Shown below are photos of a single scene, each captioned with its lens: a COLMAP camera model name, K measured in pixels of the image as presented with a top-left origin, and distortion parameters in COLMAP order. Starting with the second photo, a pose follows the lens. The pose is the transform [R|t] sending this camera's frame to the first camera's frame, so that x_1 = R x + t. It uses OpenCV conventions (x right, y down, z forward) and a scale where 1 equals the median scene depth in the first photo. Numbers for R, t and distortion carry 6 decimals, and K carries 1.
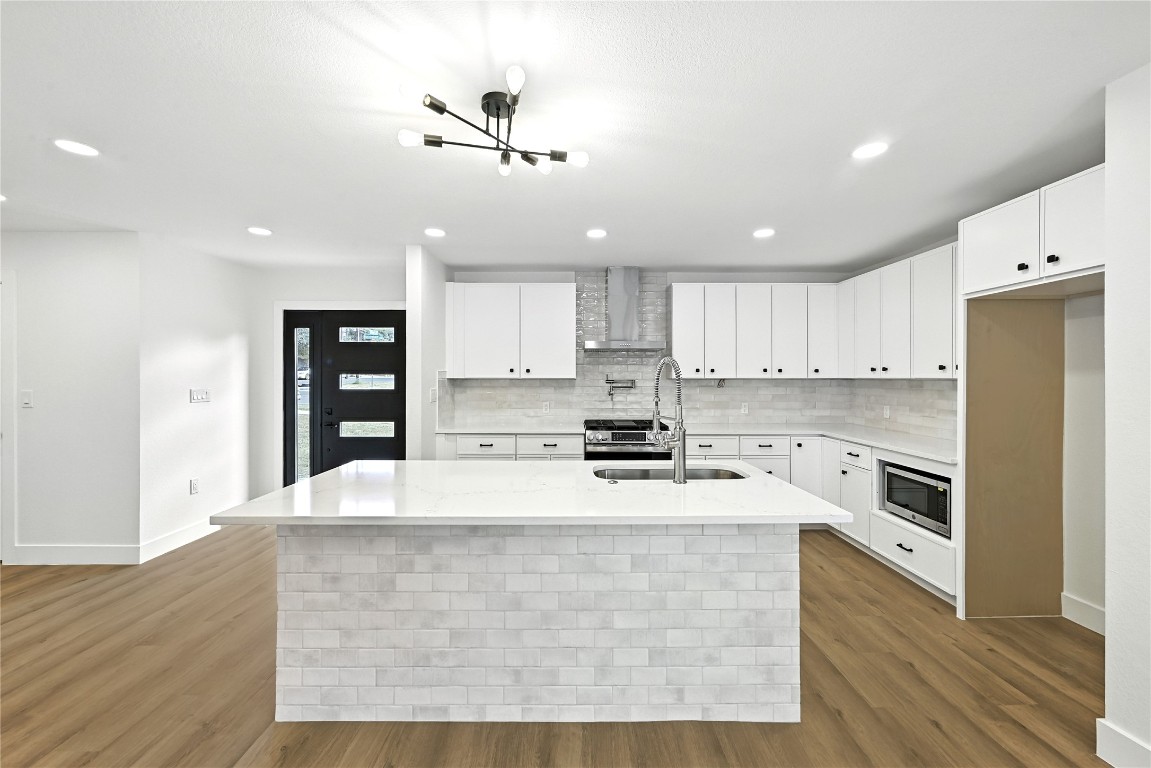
lens RADIAL K [[455.7, 0, 583.4], [0, 455.7, 376.3], [0, 0, 1]] dist [0.001812, -0.000156]
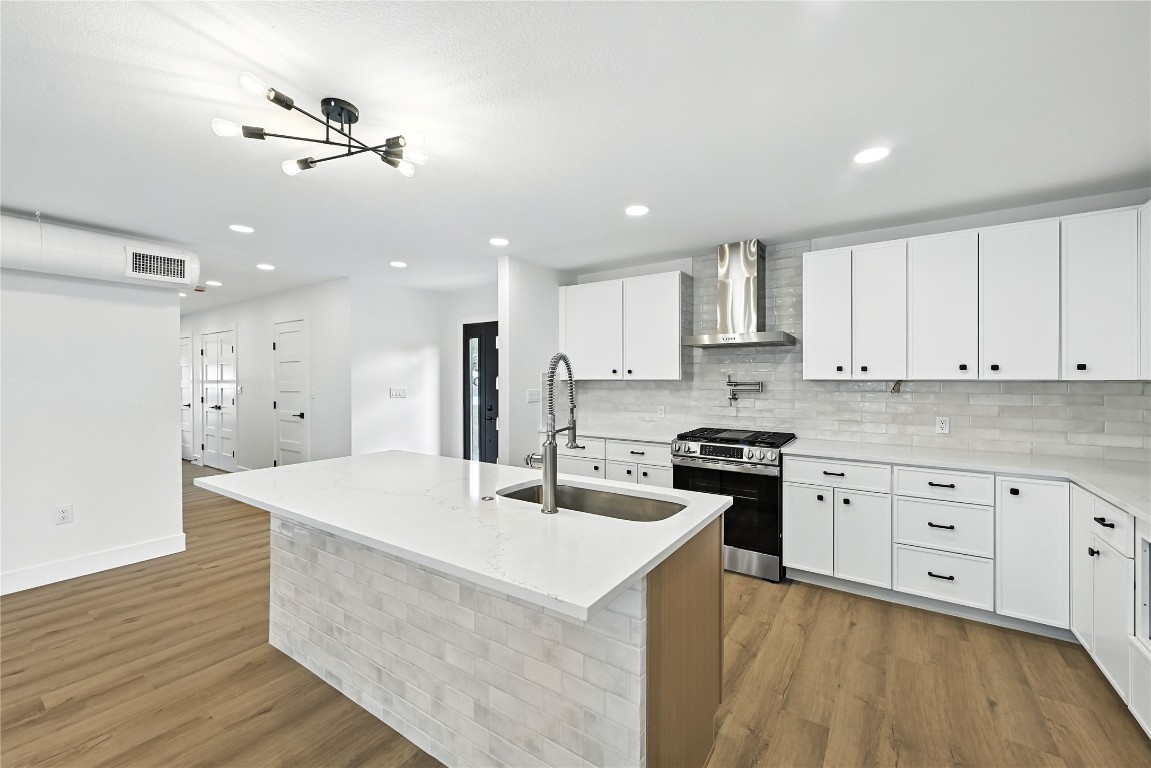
lens RADIAL K [[455.7, 0, 583.7], [0, 455.7, 384.7], [0, 0, 1]] dist [0.001812, -0.000156]
pose [[0.824615, 0.006708, -0.565655, 0.339609], [0.001852, 0.999892, 0.014557, 0.001017], [0.565692, -0.013051, 0.824514, 0.185339]]
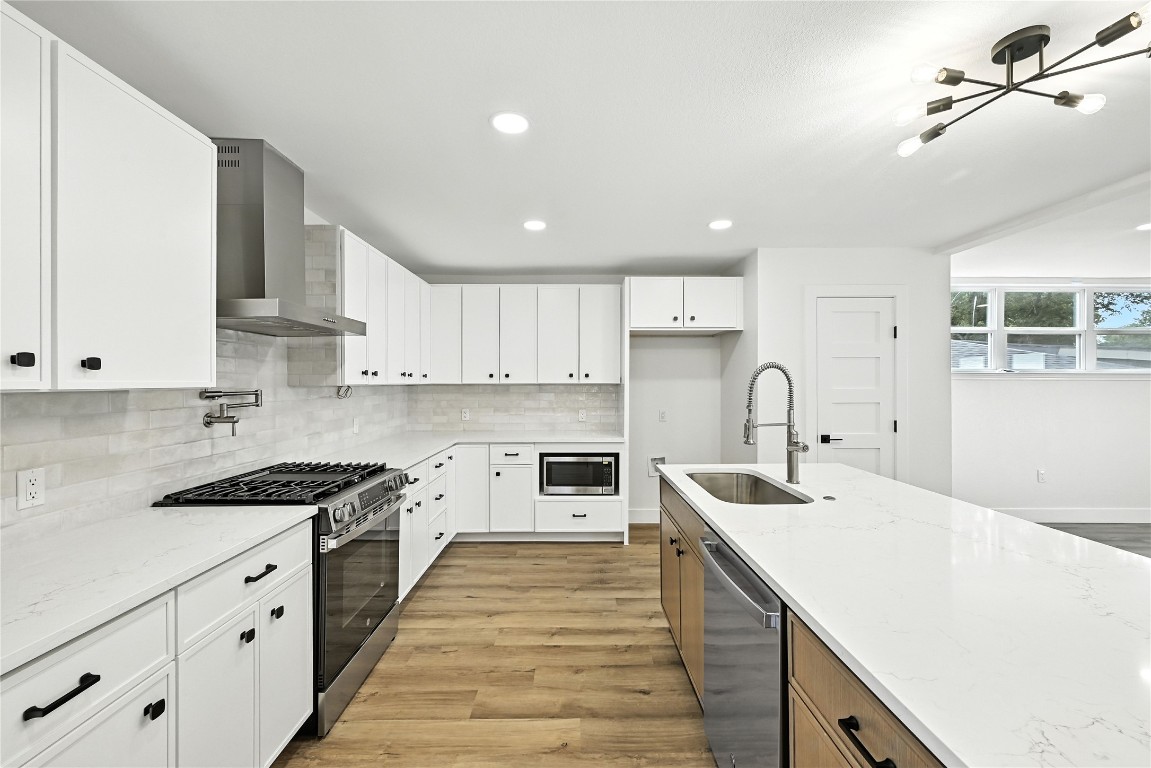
lens RADIAL K [[455.7, 0, 580.5], [0, 455.7, 386.3], [0, 0, 1]] dist [0.001812, -0.000156]
pose [[0.008149, -0.011479, 0.999901, -0.417683], [-0.000993, 0.999934, 0.011487, -0.001641], [-0.999966, -0.001086, 0.008137, 0.721873]]
